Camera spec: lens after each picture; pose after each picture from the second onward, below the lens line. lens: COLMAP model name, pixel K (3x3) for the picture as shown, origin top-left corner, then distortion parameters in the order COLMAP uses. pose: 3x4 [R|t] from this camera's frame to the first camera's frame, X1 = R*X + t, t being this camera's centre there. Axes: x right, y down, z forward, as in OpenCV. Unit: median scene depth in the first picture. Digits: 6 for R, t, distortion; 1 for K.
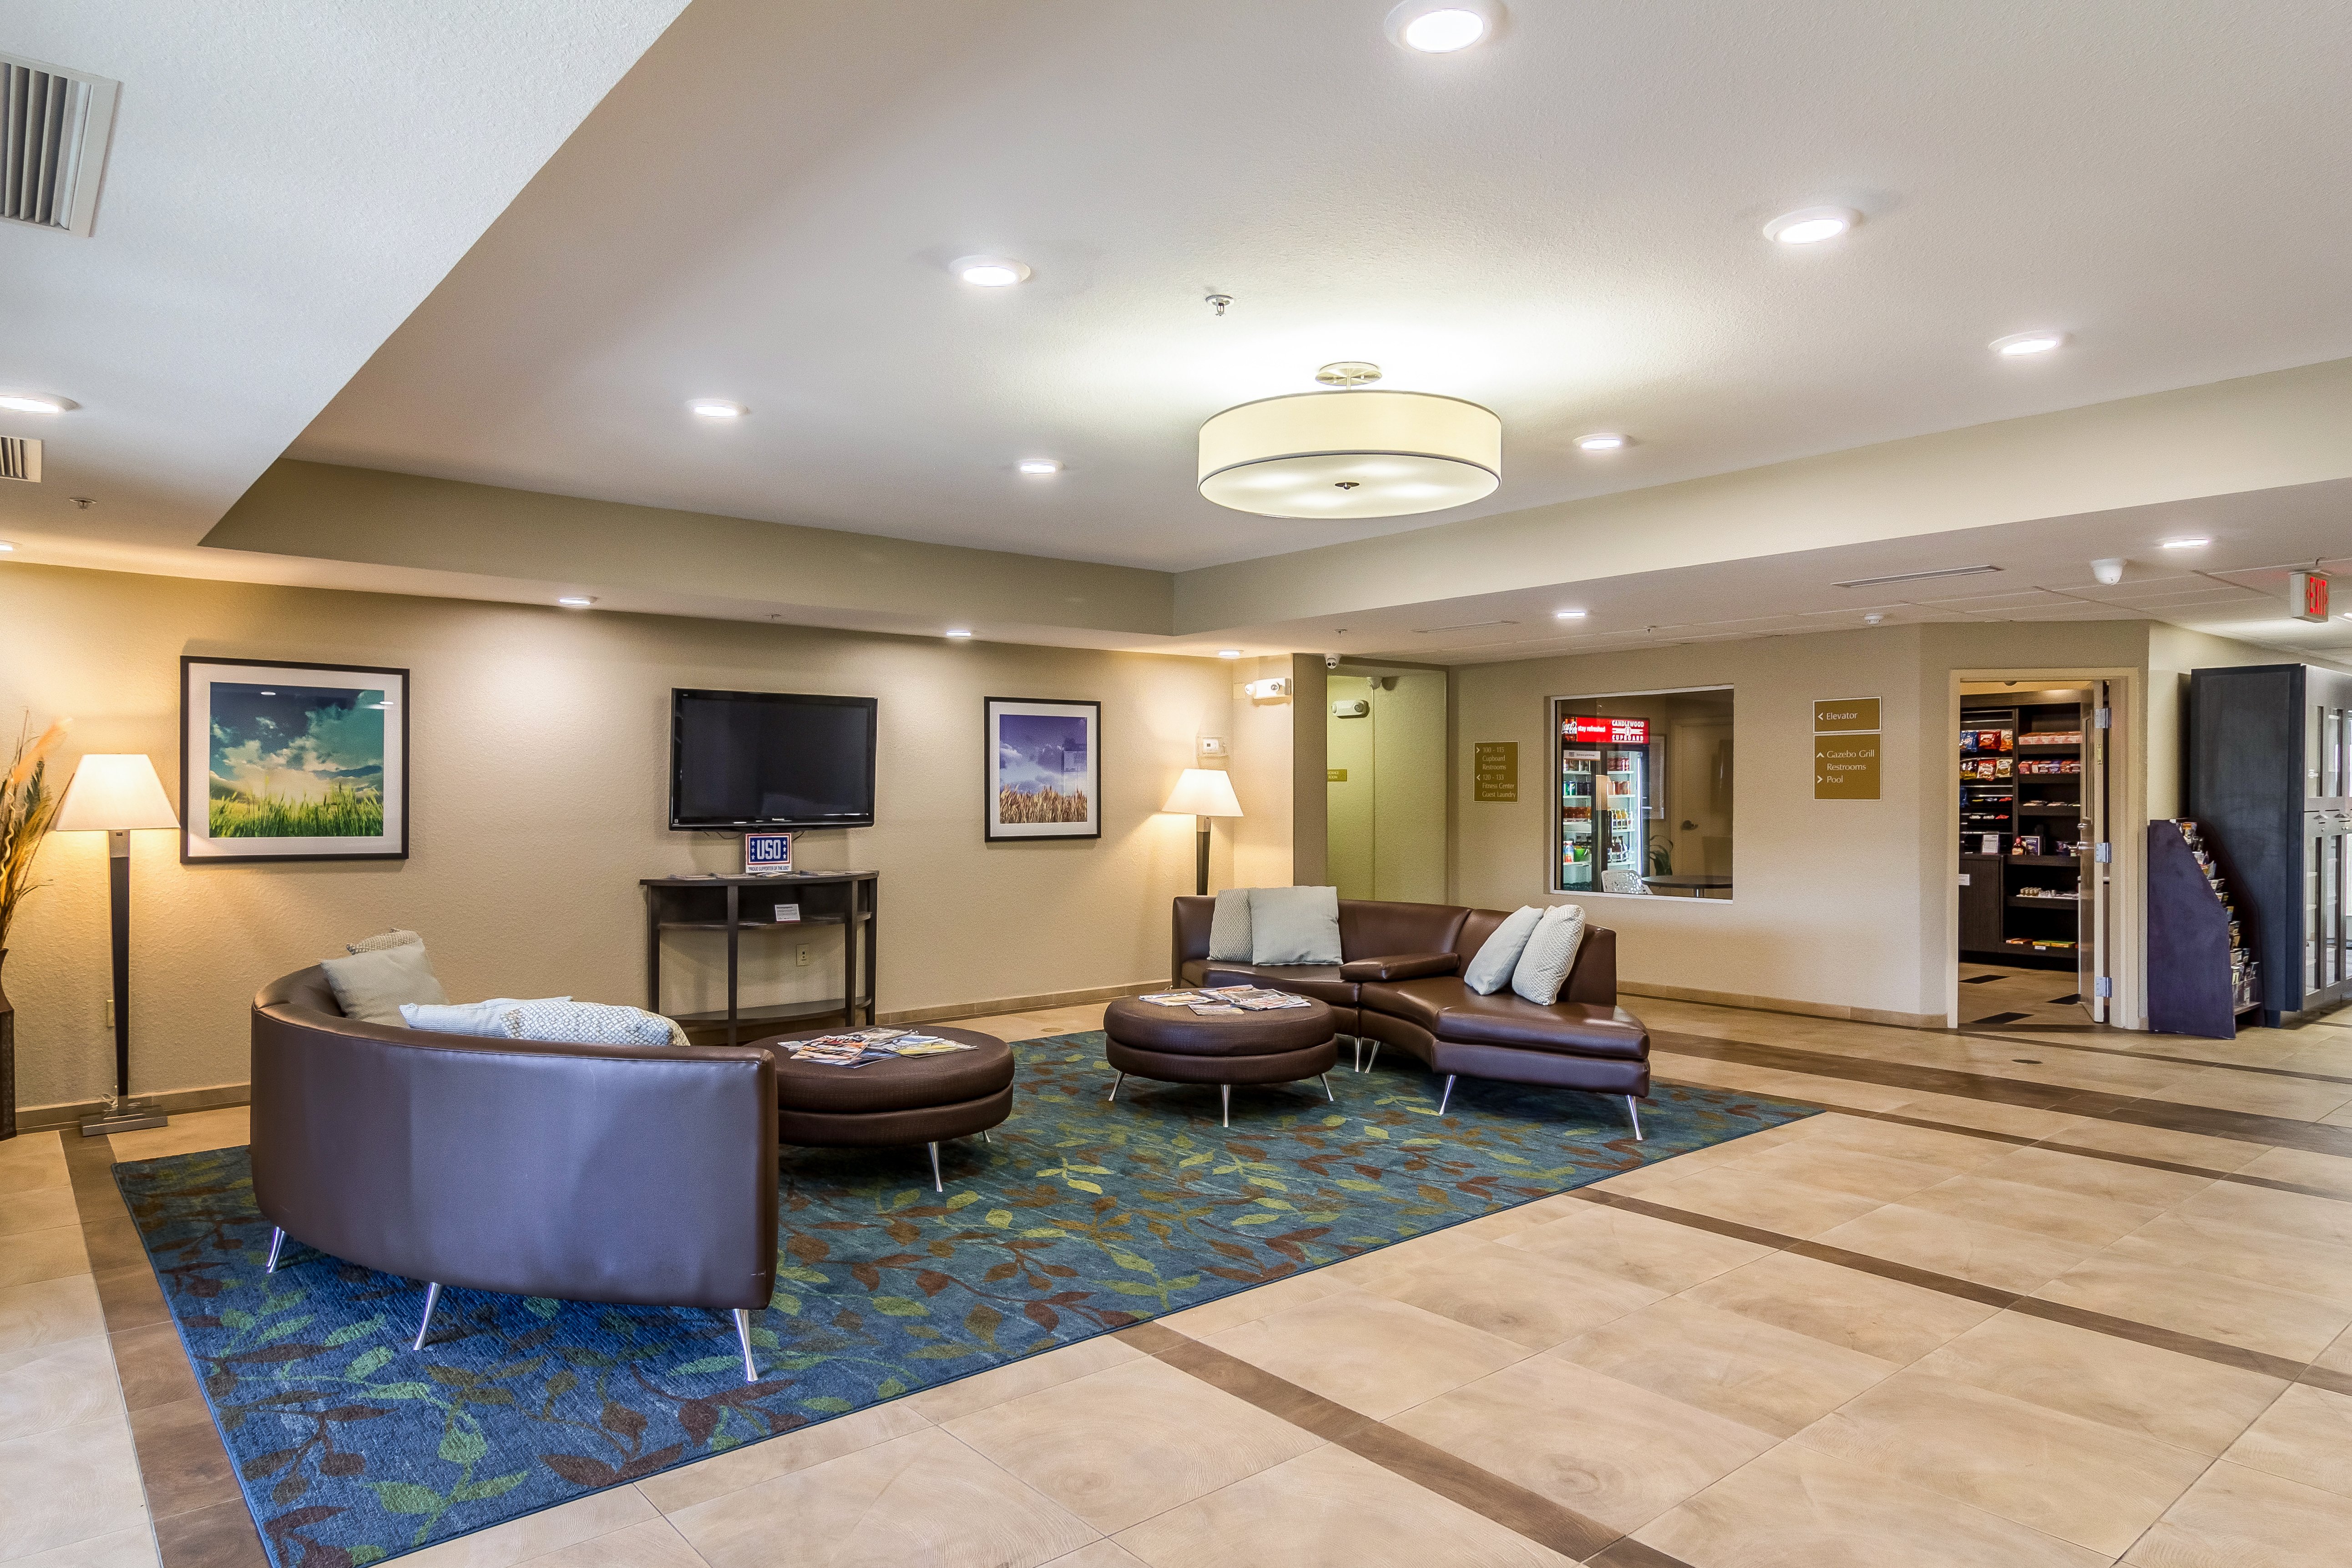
lens RADIAL K [[1418.9, 0, 1154.8], [0, 1418.9, 803.2], [0, 0, 1]] dist [-0.006359, 0.000962]
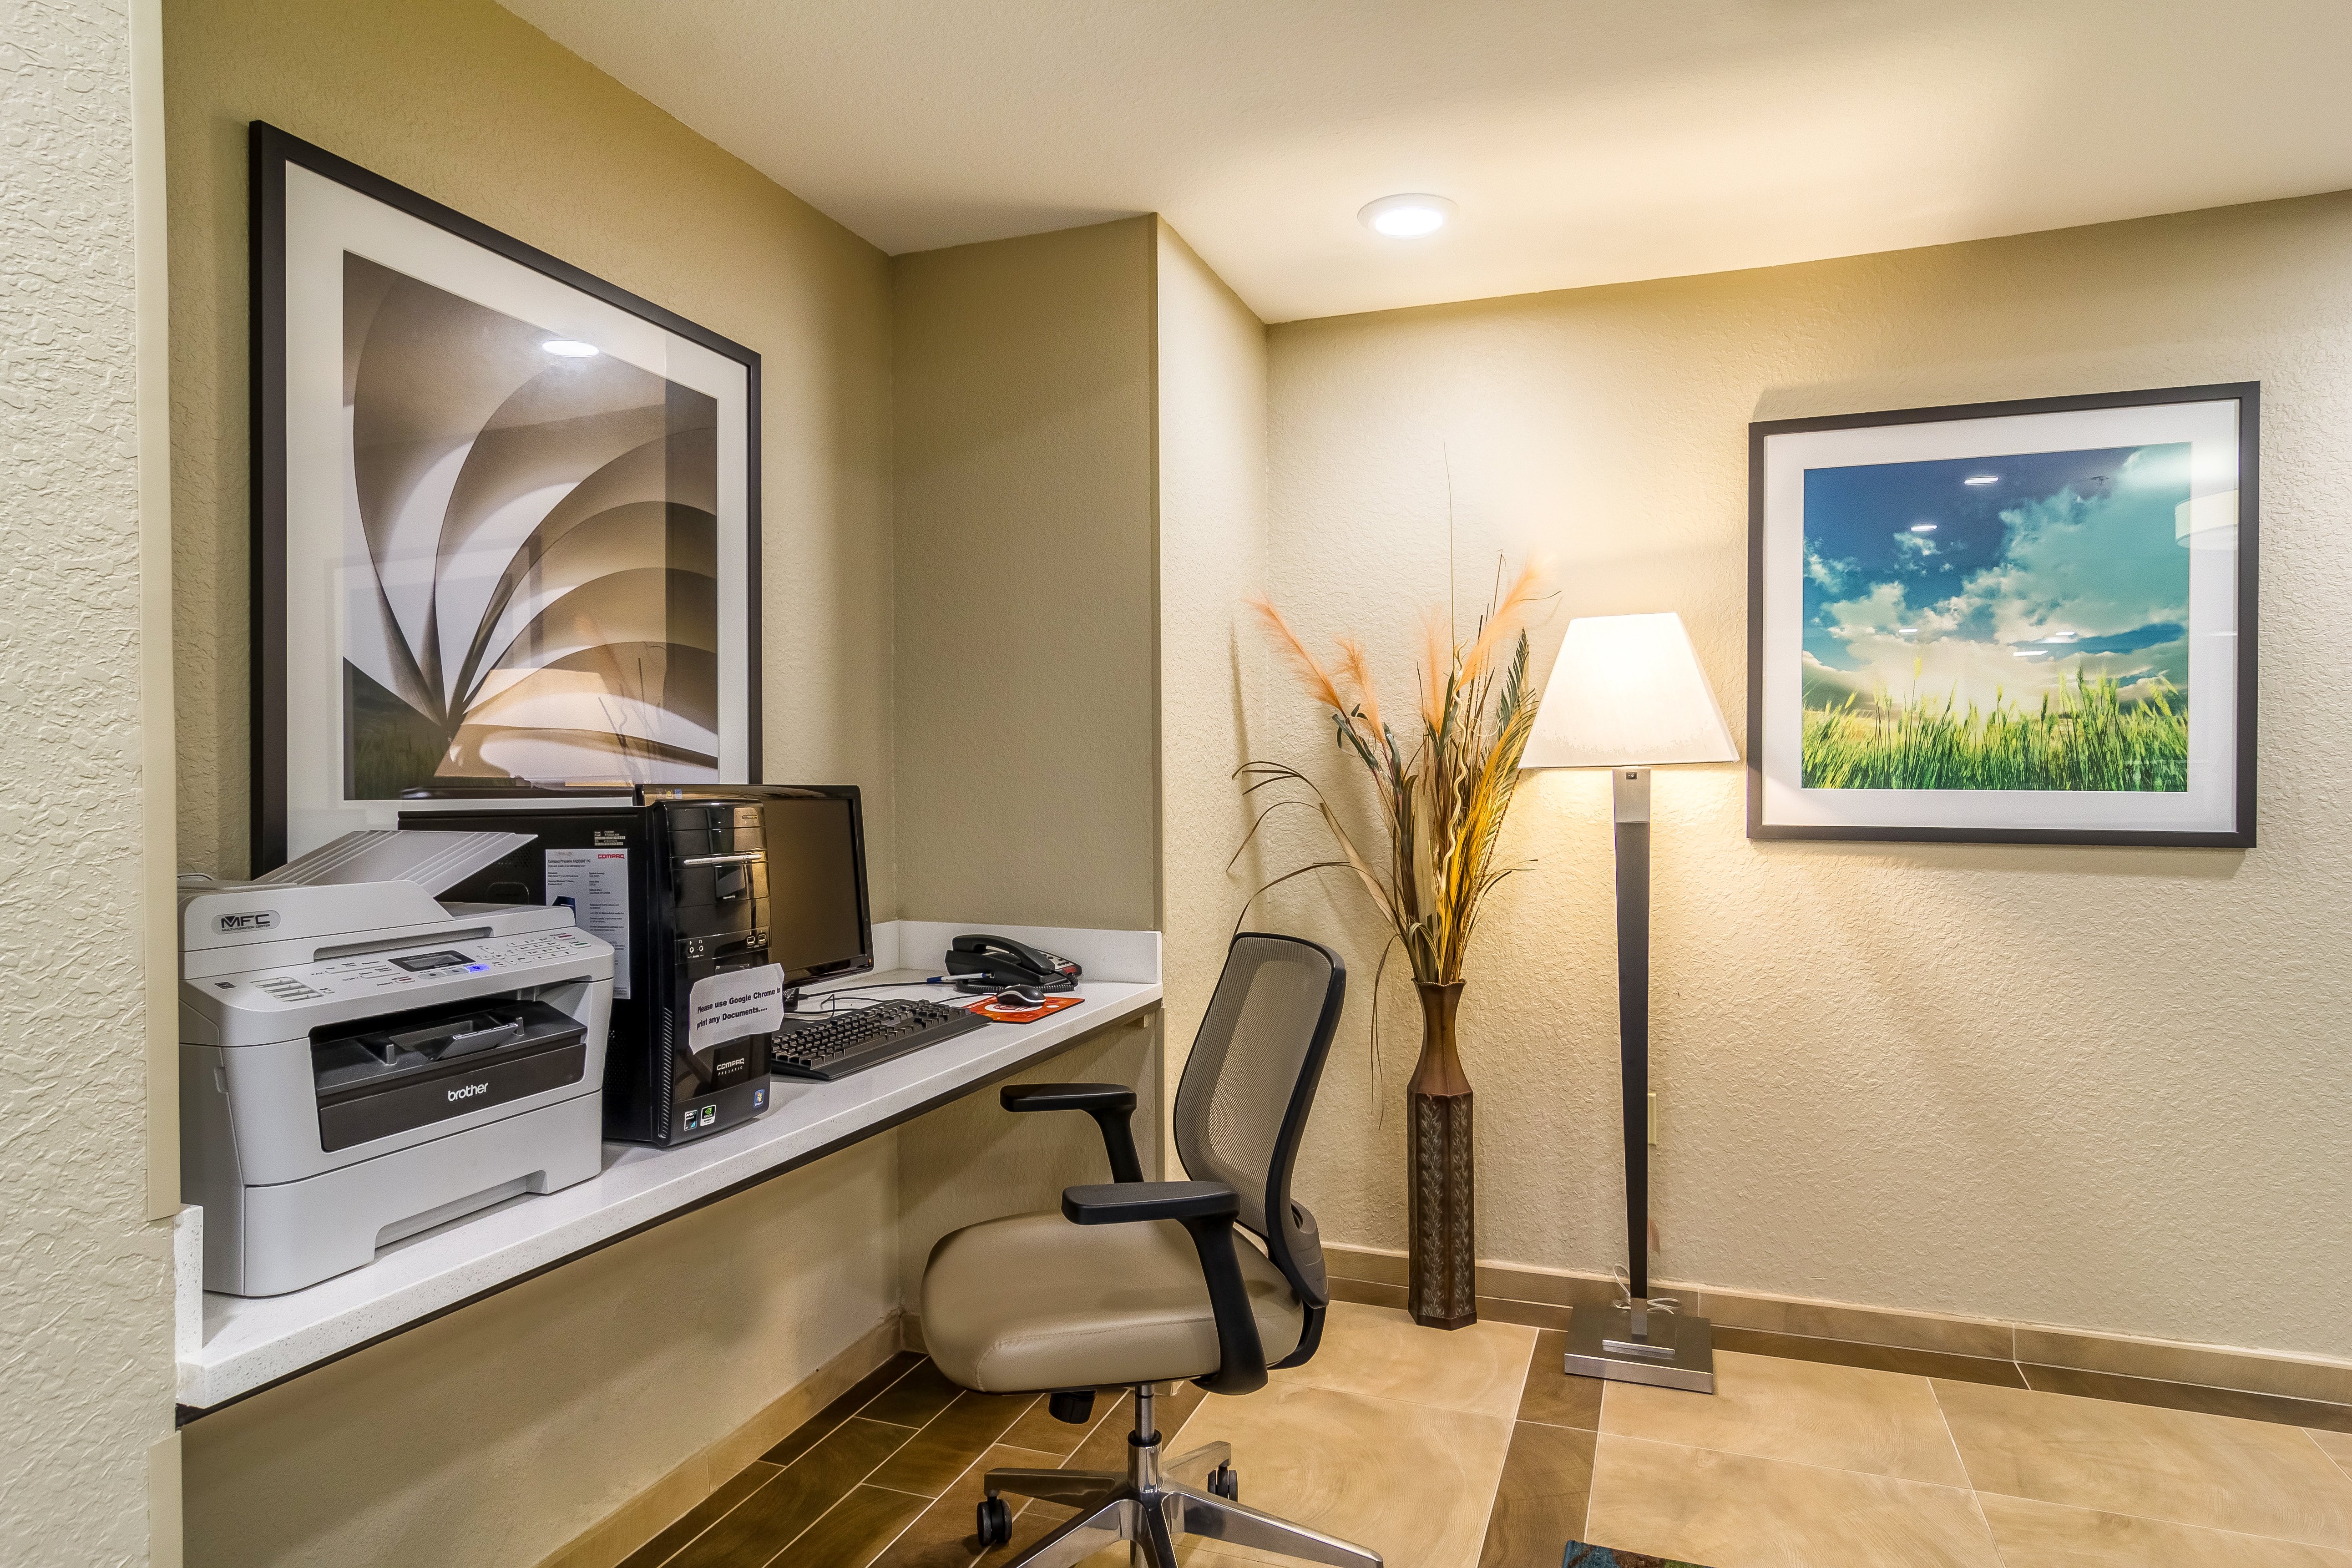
lens RADIAL K [[1329.6, 0, 1179.9], [0, 1329.6, 777.0], [0, 0, 1]] dist [0.008785, -0.001527]
pose [[0.506719, 0.000969, -0.862111, -0.371518], [-0.002773, 0.999996, -0.000506, 0.020806], [0.862107, 0.002647, 0.506720, 0.568460]]
